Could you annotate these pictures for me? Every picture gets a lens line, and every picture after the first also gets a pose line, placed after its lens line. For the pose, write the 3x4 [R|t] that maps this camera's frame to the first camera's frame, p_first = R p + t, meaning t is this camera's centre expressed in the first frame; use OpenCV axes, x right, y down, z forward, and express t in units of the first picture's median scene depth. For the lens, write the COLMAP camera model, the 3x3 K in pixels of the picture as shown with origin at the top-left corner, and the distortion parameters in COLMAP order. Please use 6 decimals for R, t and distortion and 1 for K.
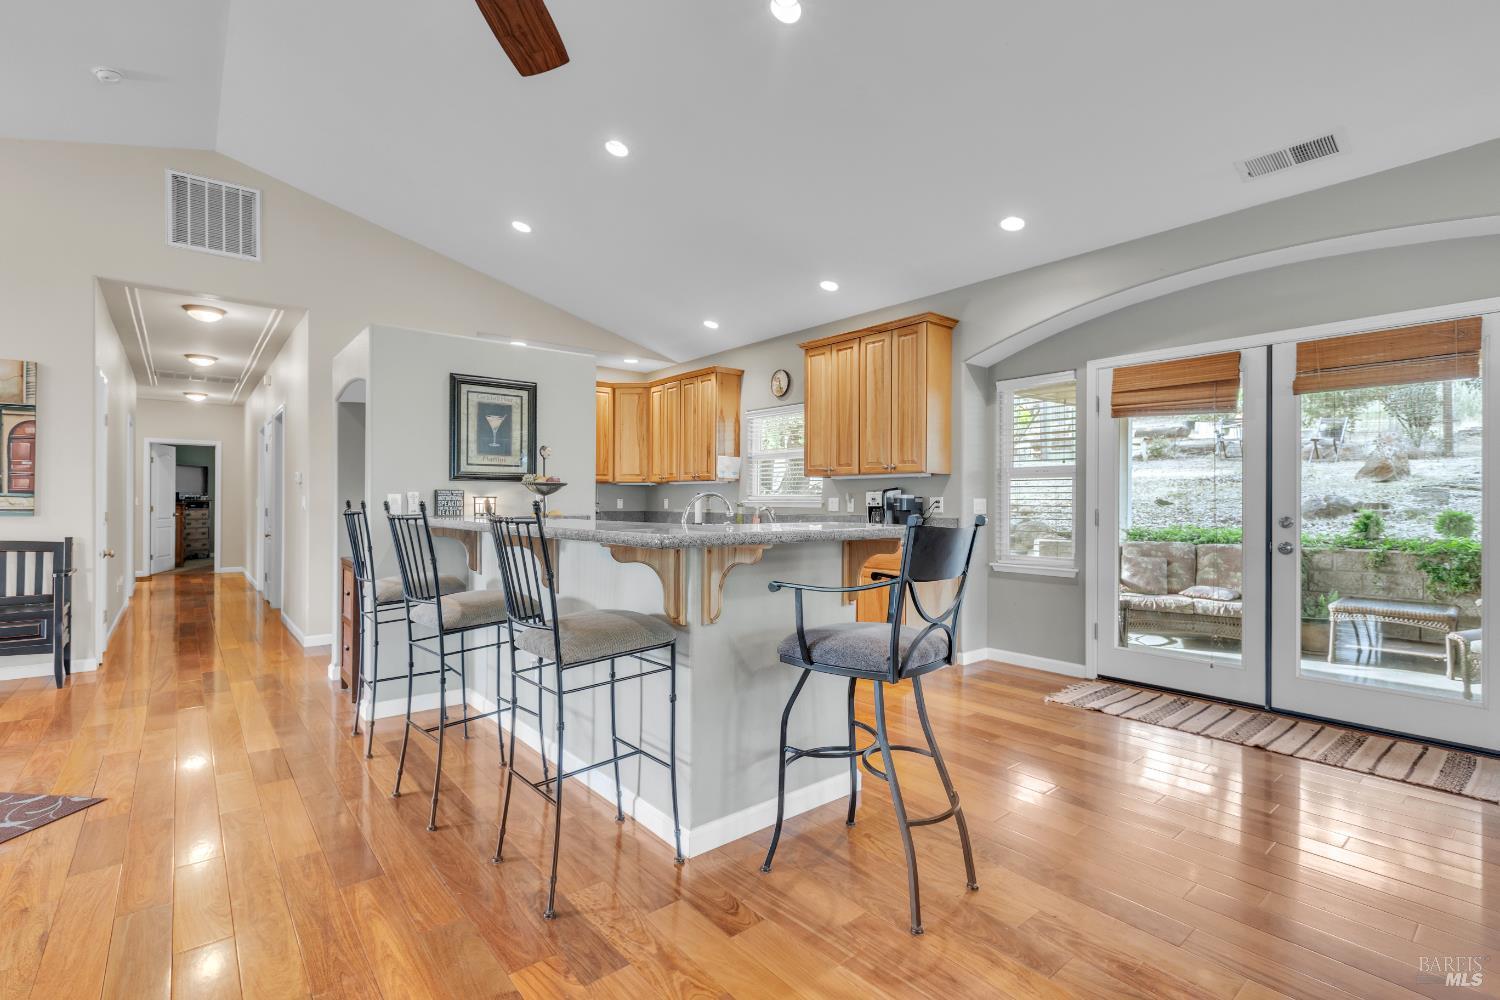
lens RADIAL K [[683.8, 0, 742.4], [0, 683.8, 502.0], [0, 0, 1]] dist [0.000159, -0.000653]
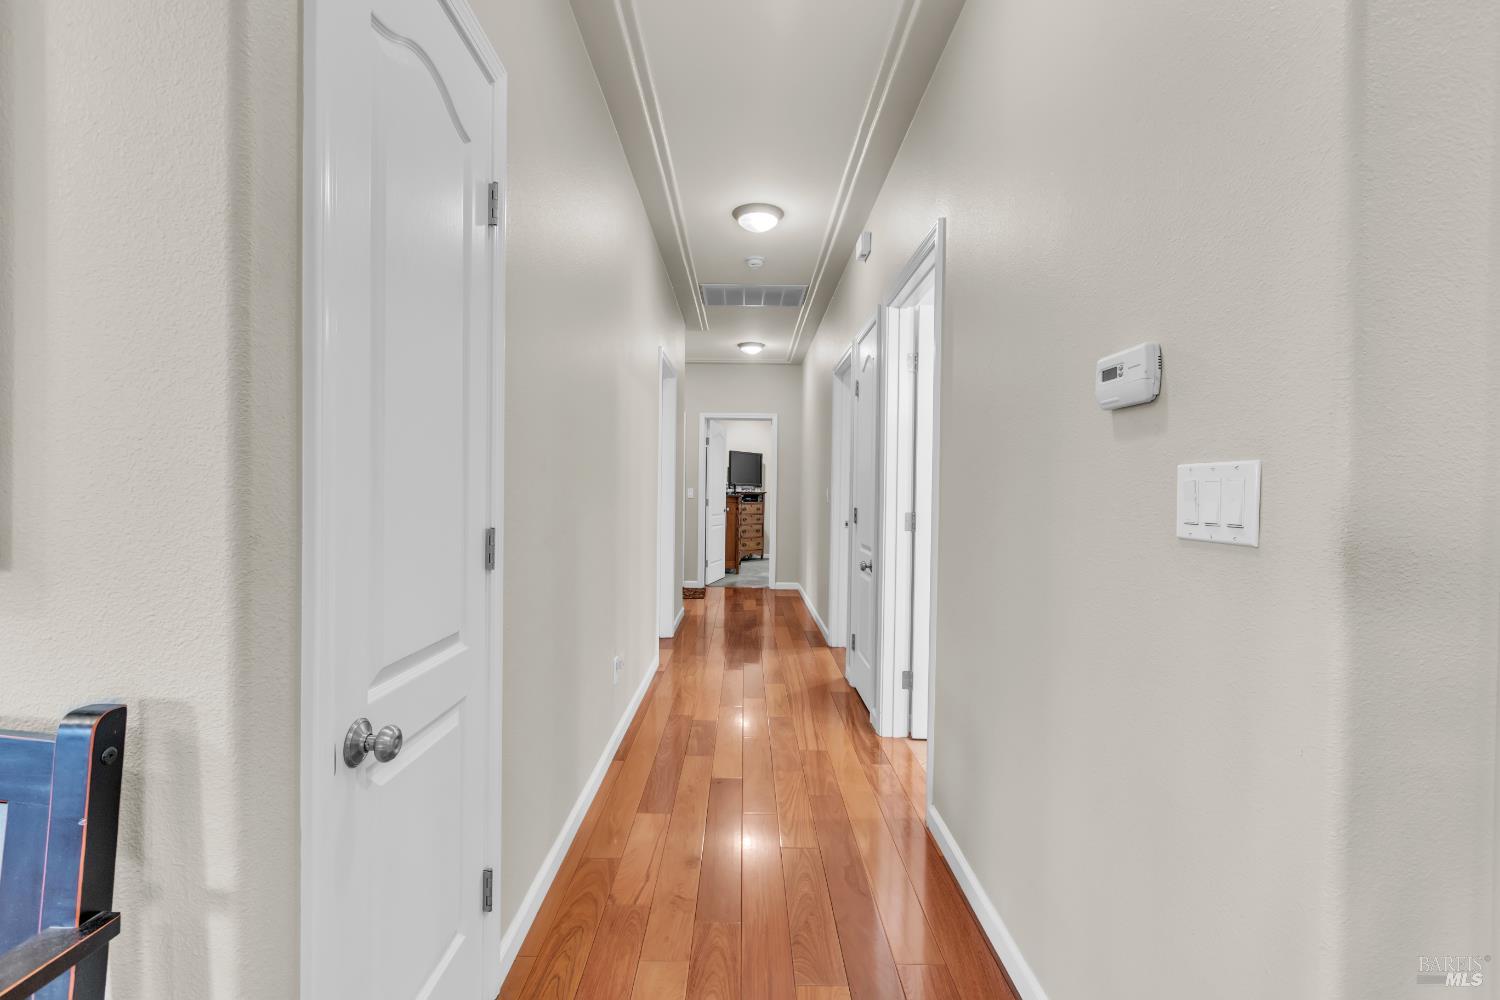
lens RADIAL K [[683.8, 0, 742.4], [0, 683.8, 502.0], [0, 0, 1]] dist [0.000159, -0.000653]
pose [[0.777679, 0.002499, -0.628657, -0.281319], [0.000014, 0.999992, 0.003992, 0.006922], [0.628661, -0.003114, 0.777673, 0.342993]]
